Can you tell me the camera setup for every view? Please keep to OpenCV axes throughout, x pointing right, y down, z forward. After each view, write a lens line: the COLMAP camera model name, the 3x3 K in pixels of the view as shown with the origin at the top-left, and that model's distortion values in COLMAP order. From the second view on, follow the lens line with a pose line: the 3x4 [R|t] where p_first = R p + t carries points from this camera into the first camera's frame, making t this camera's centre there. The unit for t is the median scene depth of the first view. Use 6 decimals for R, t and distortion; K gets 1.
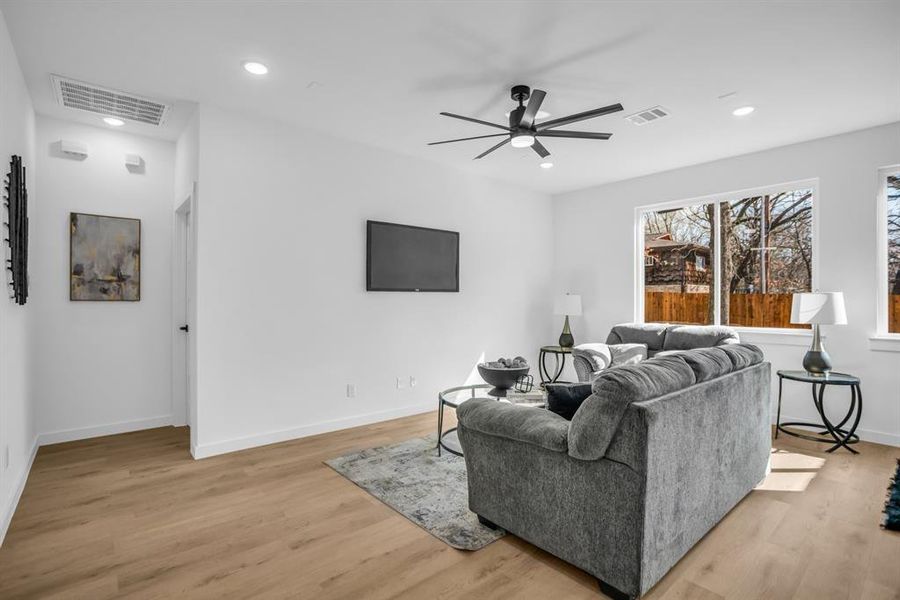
lens RADIAL K [[439.8, 0, 482.4], [0, 439.8, 299.5], [0, 0, 1]] dist [-0.010834, 0.000230]
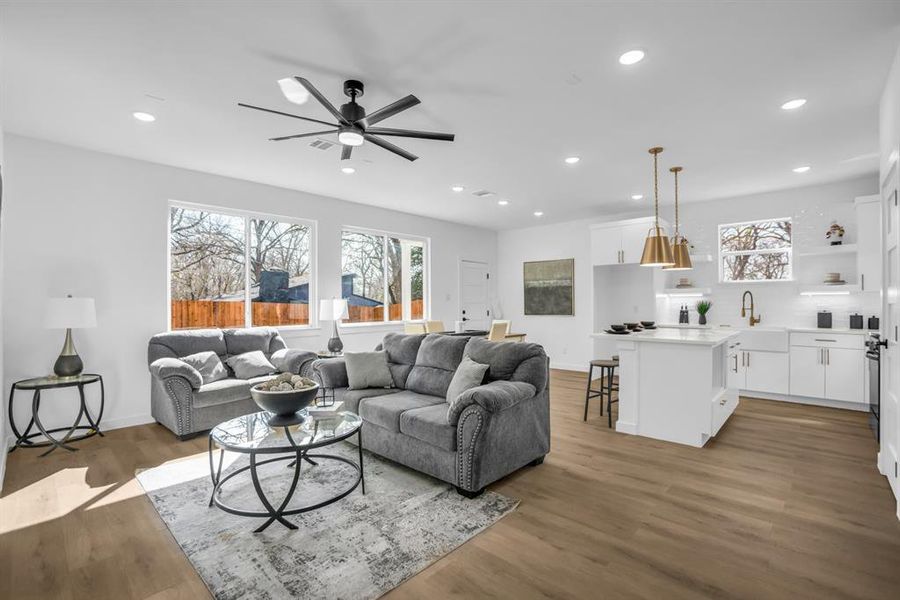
lens RADIAL K [[399.0, 0, 444.7], [0, 399.0, 299.5], [0, 0, 1]] dist [-0.085958, 0.036516]
pose [[-0.049070, 0.007856, 0.998764, -0.605713], [0.004509, 0.999961, -0.007644, -0.001437], [-0.998785, 0.004128, -0.049104, 0.665112]]
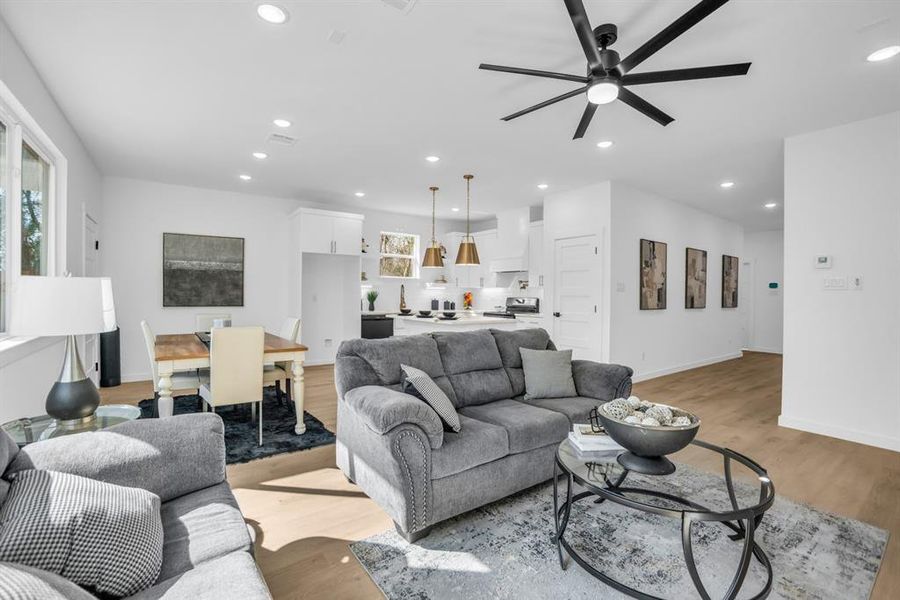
lens RADIAL K [[399.0, 0, 444.7], [0, 399.0, 299.5], [0, 0, 1]] dist [-0.085958, 0.036516]
pose [[-0.986998, -0.017799, 0.159743, 0.204001], [-0.014834, 0.999695, 0.019737, -0.007304], [-0.160046, 0.017111, -0.986961, 1.367335]]
